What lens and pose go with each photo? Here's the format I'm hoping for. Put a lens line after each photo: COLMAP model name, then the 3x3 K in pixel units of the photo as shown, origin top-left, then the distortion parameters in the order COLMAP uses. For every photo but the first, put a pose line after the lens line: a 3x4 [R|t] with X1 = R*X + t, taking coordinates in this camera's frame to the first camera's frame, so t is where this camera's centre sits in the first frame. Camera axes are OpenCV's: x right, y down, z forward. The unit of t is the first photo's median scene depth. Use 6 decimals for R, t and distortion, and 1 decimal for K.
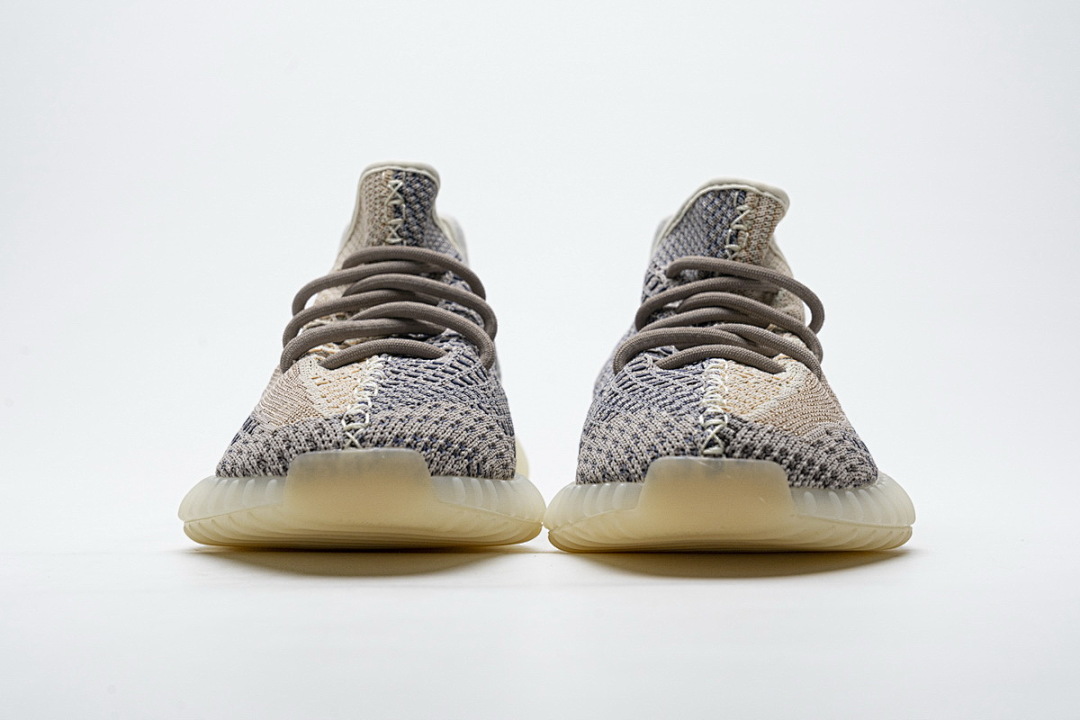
lens RADIAL K [[2144.7, 0, 540.5], [0, 2144.7, 359.4], [0, 0, 1]] dist [0.059765, 0.000000]
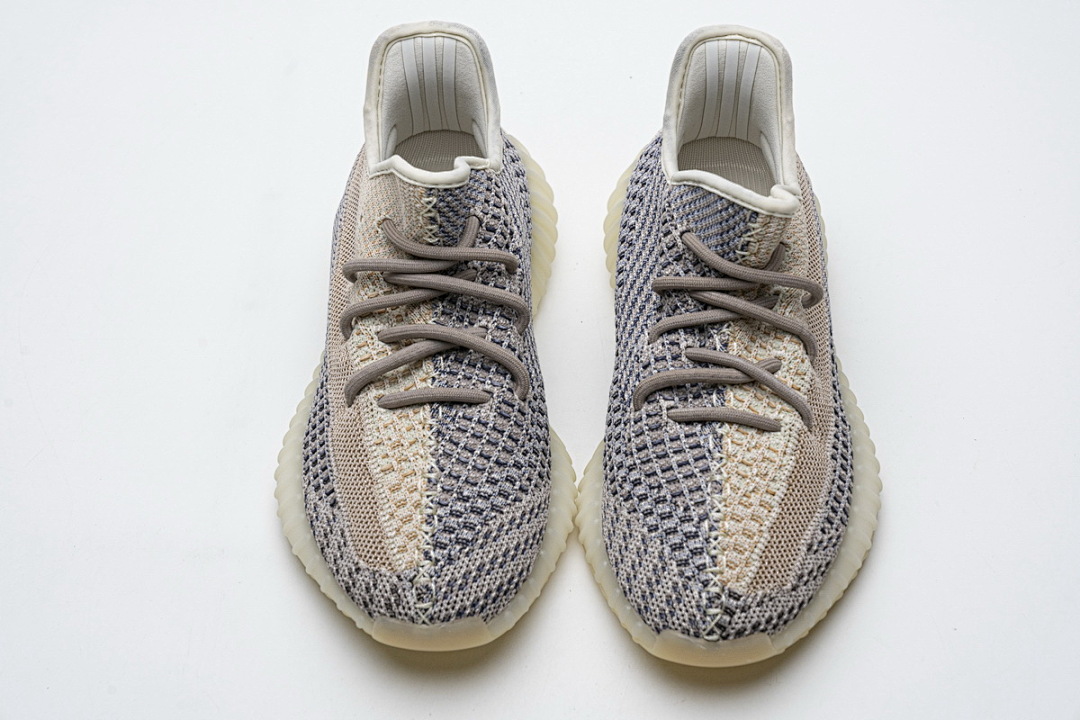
lens RADIAL K [[2144.7, 0, 540.4], [0, 2144.7, 359.4], [0, 0, 1]] dist [0.059765, 0.000000]
pose [[0.999654, -0.021484, -0.015193, 0.002390], [0.025620, 0.663050, 0.748137, -0.992135], [-0.006000, -0.748267, 0.663371, 0.283013]]
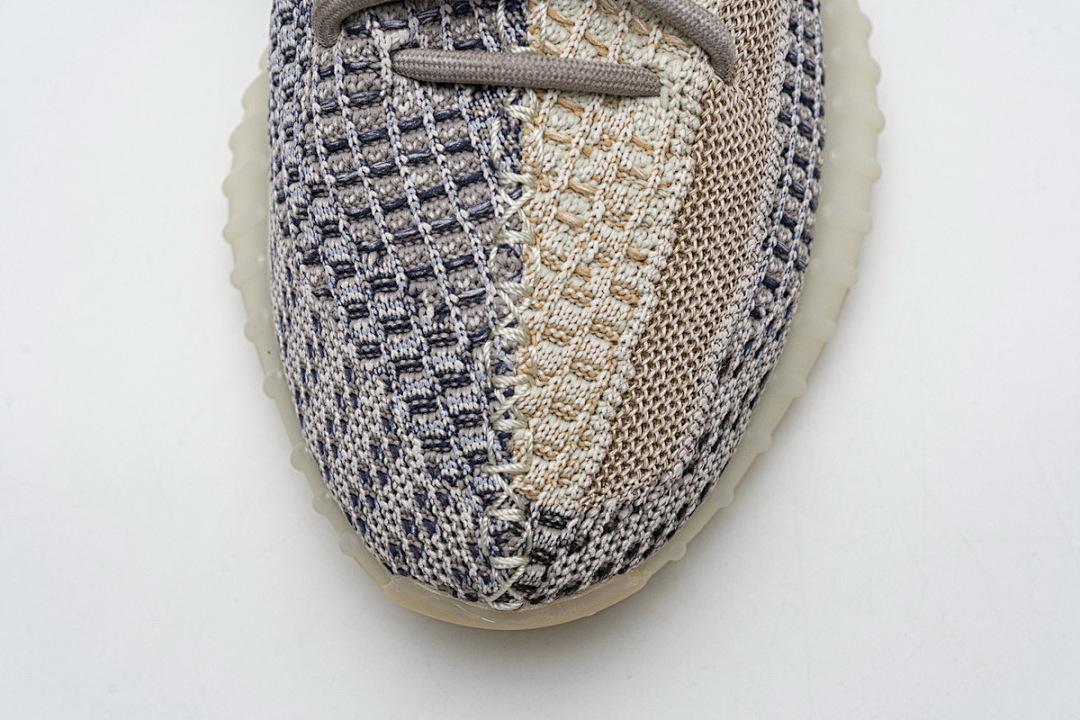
lens RADIAL K [[2144.7, 0, 537.7], [0, 2144.7, 361.7], [0, 0, 1]] dist [0.059765, 0.000000]
pose [[0.998110, -0.061452, -0.000500, 0.091325], [0.014087, 0.220857, 0.975204, -0.515123], [-0.059818, -0.973368, 0.221305, 0.920628]]
